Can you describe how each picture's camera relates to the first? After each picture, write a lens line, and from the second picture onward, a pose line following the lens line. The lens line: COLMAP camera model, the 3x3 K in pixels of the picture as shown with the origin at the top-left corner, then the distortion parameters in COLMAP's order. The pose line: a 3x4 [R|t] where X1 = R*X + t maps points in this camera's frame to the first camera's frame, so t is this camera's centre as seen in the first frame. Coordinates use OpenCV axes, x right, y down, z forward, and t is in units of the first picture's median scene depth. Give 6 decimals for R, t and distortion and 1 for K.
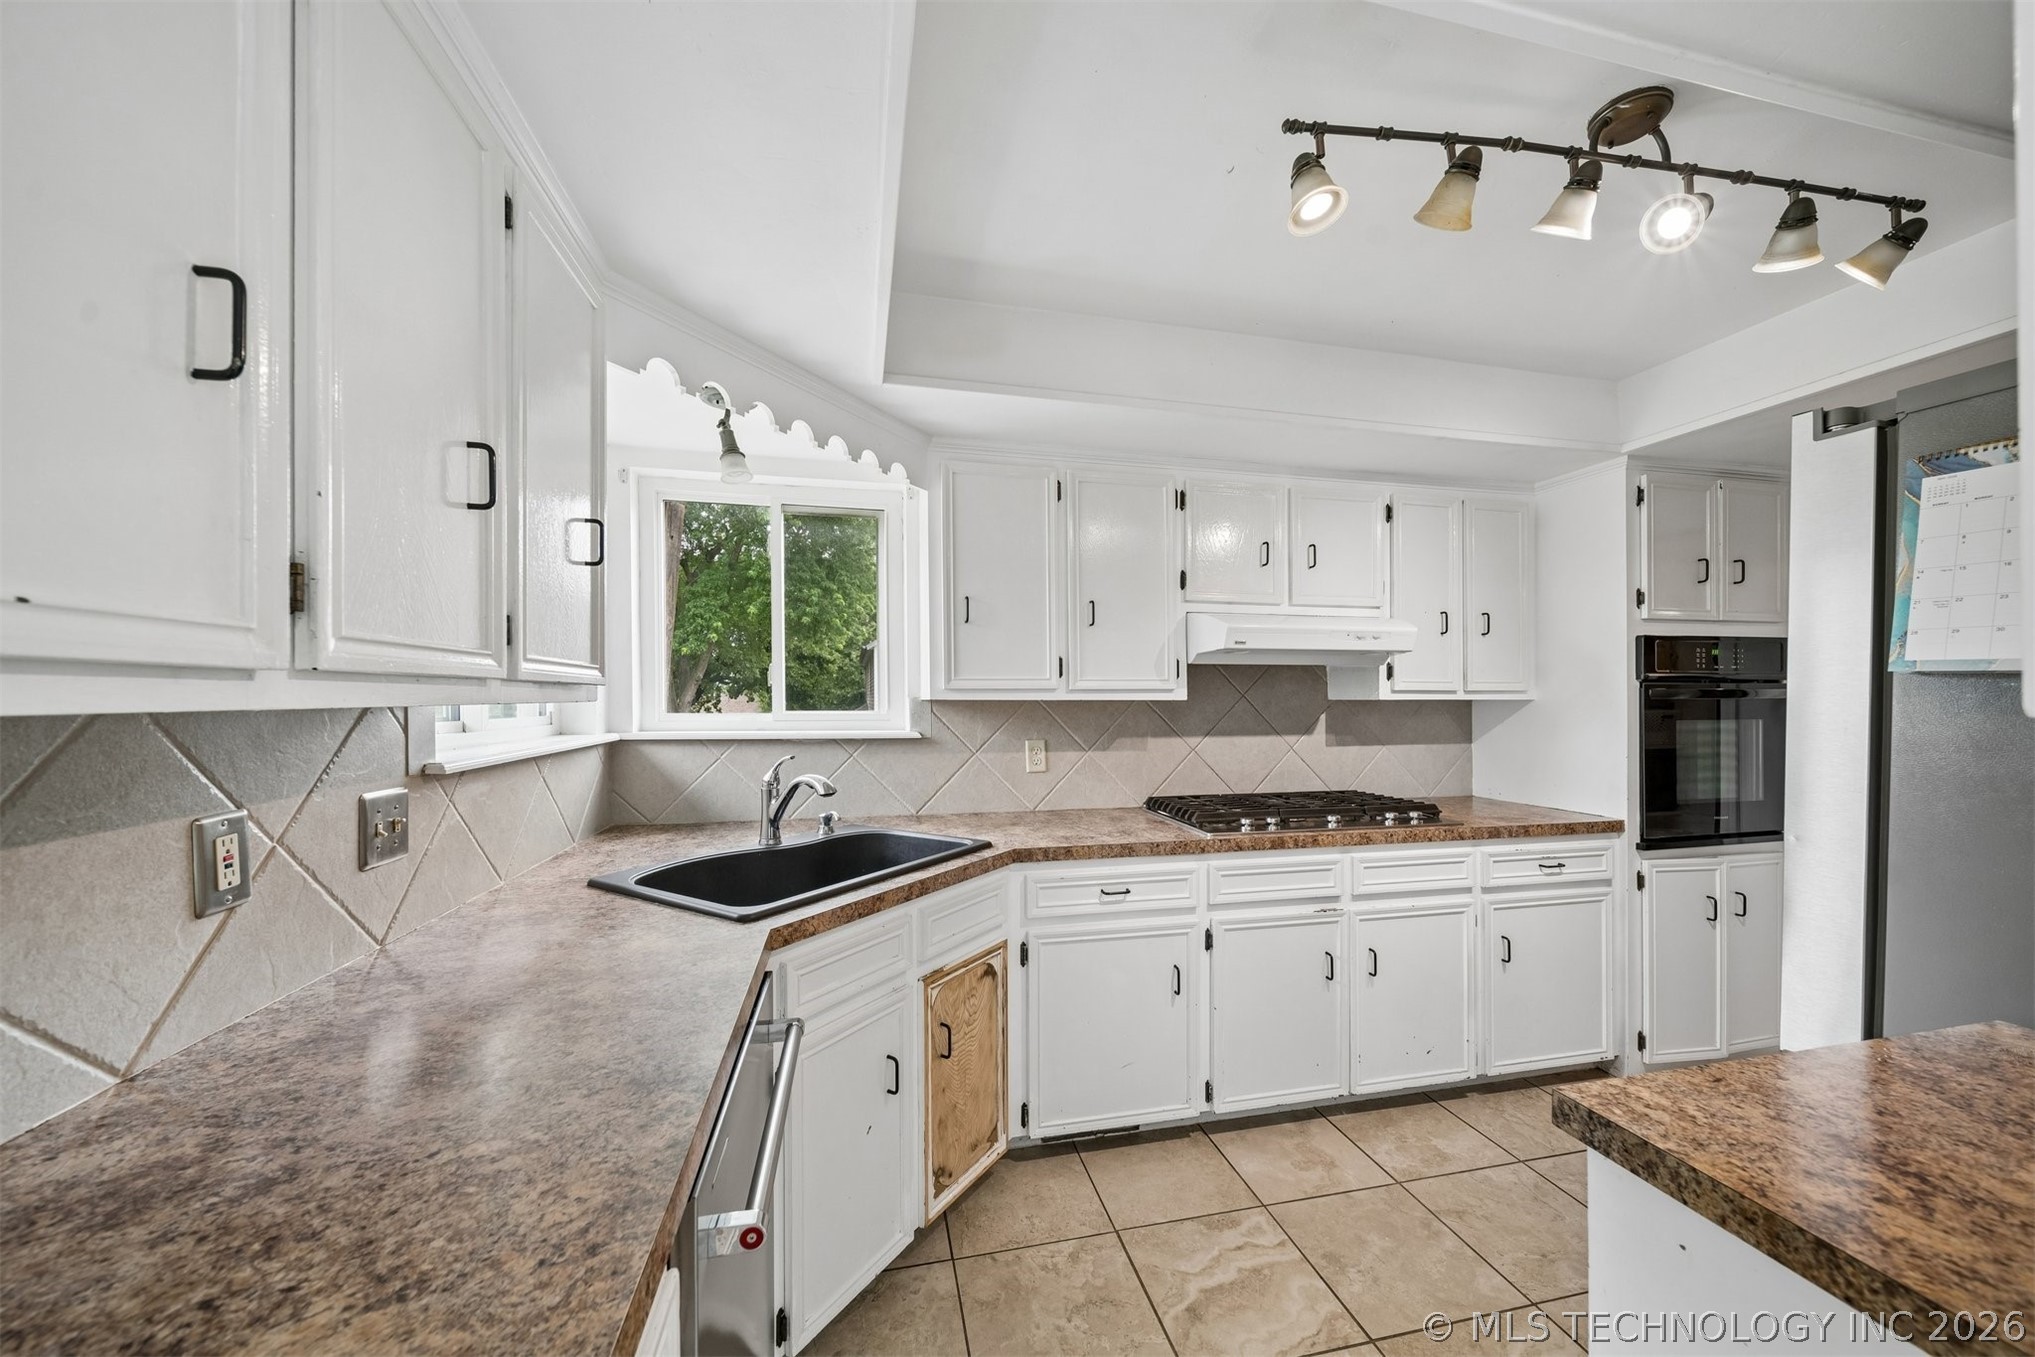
lens RADIAL K [[716.9, 0, 1010.2], [0, 716.9, 692.0], [0, 0, 1]] dist [-0.002838, -0.000836]
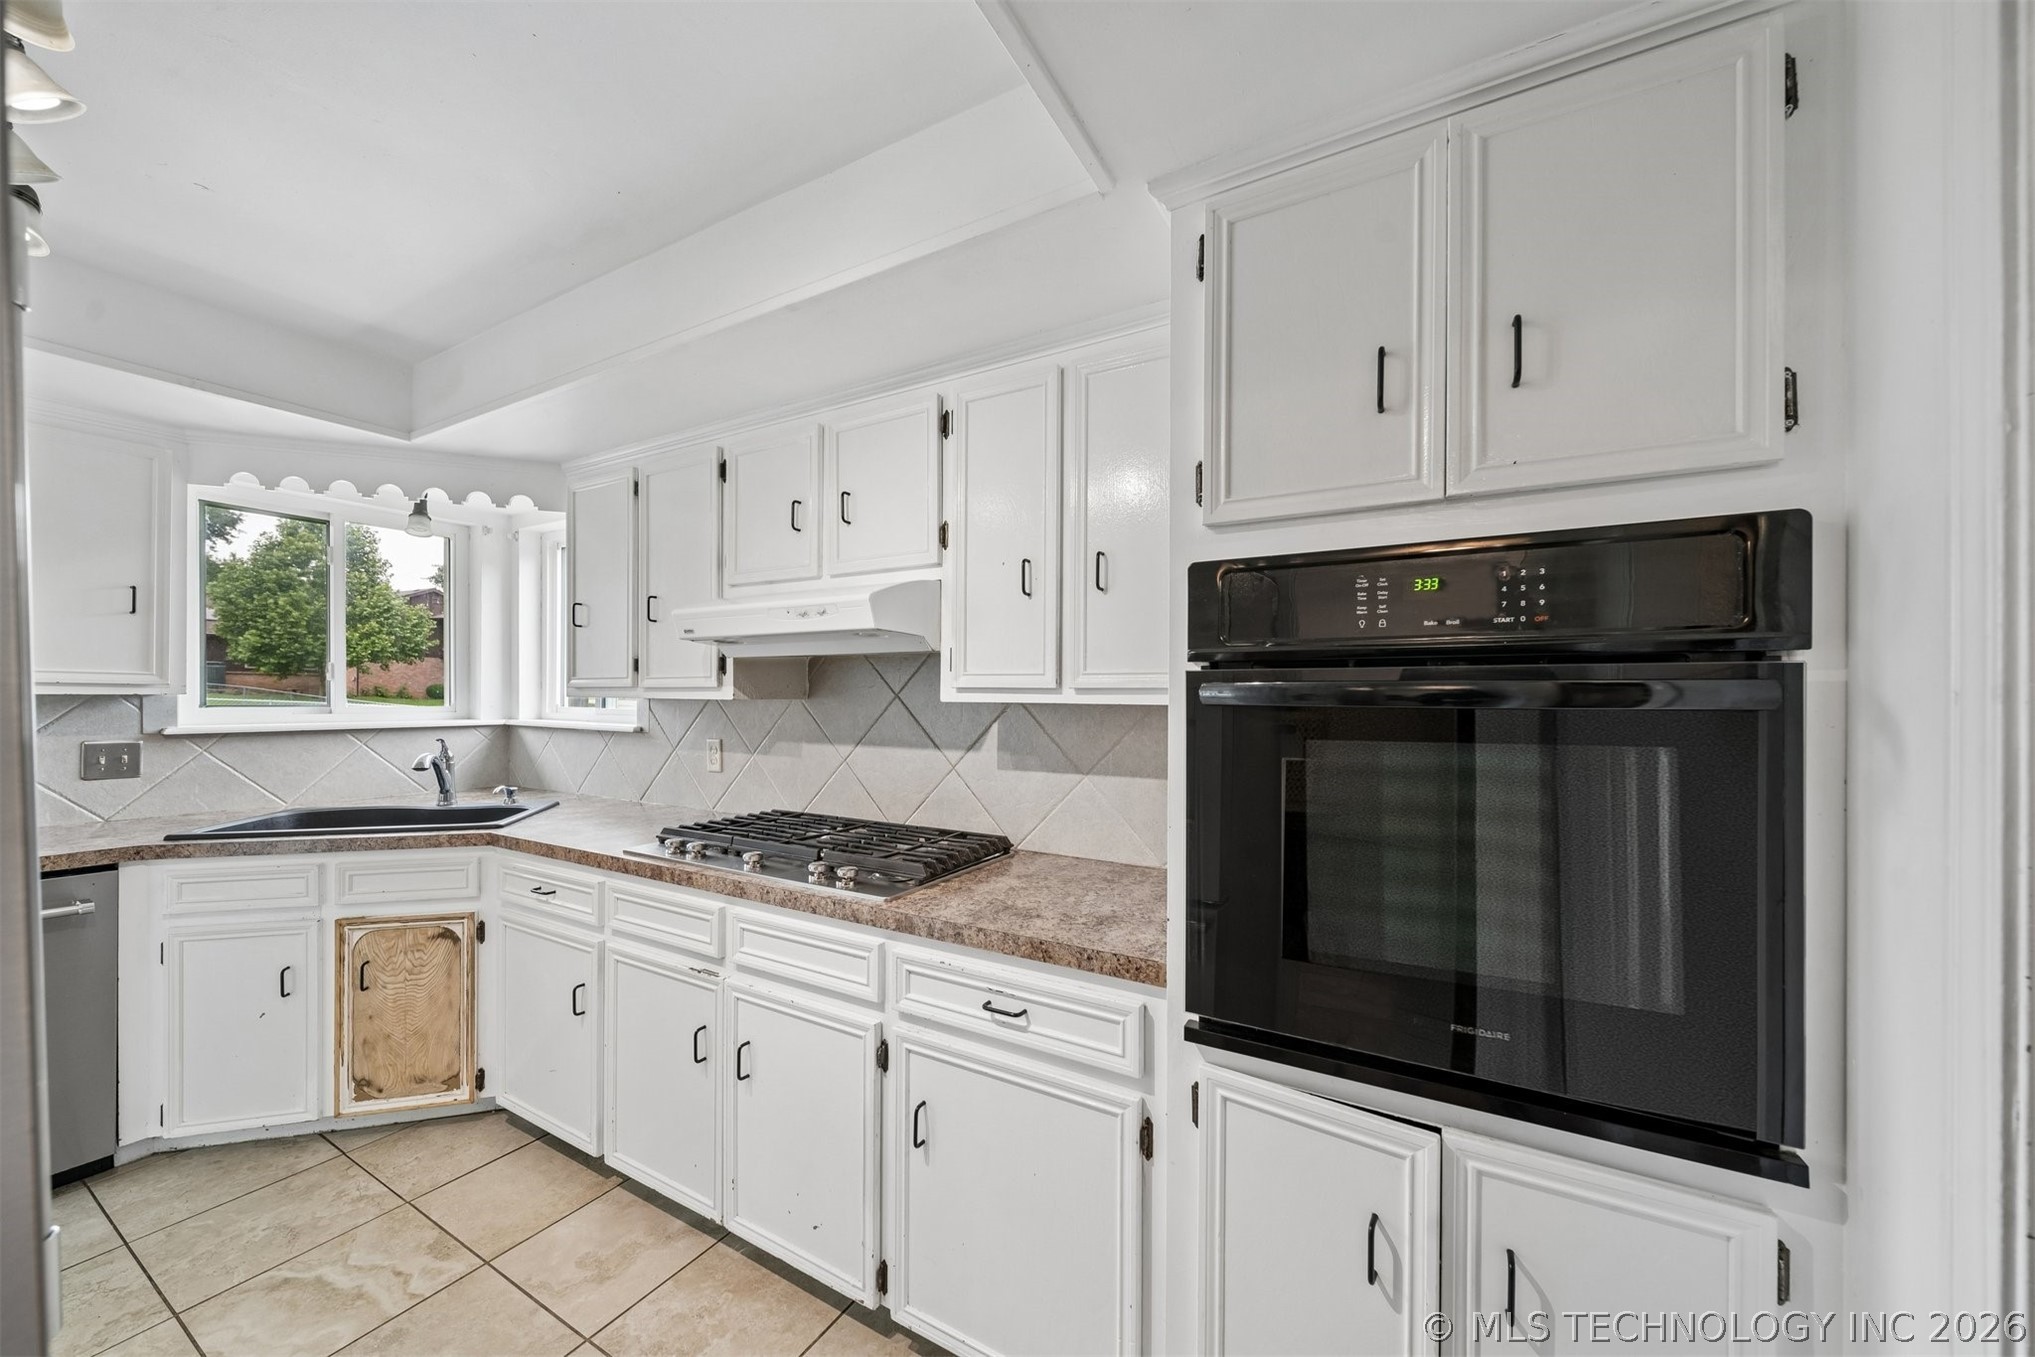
lens RADIAL K [[716.9, 0, 1016.9], [0, 716.9, 695.2], [0, 0, 1]] dist [-0.002838, -0.000836]
pose [[0.751406, 0.002228, -0.659836, 1.066748], [-0.003210, 0.999995, -0.000278, 0.005182], [0.659832, 0.002327, 0.751410, 0.567180]]
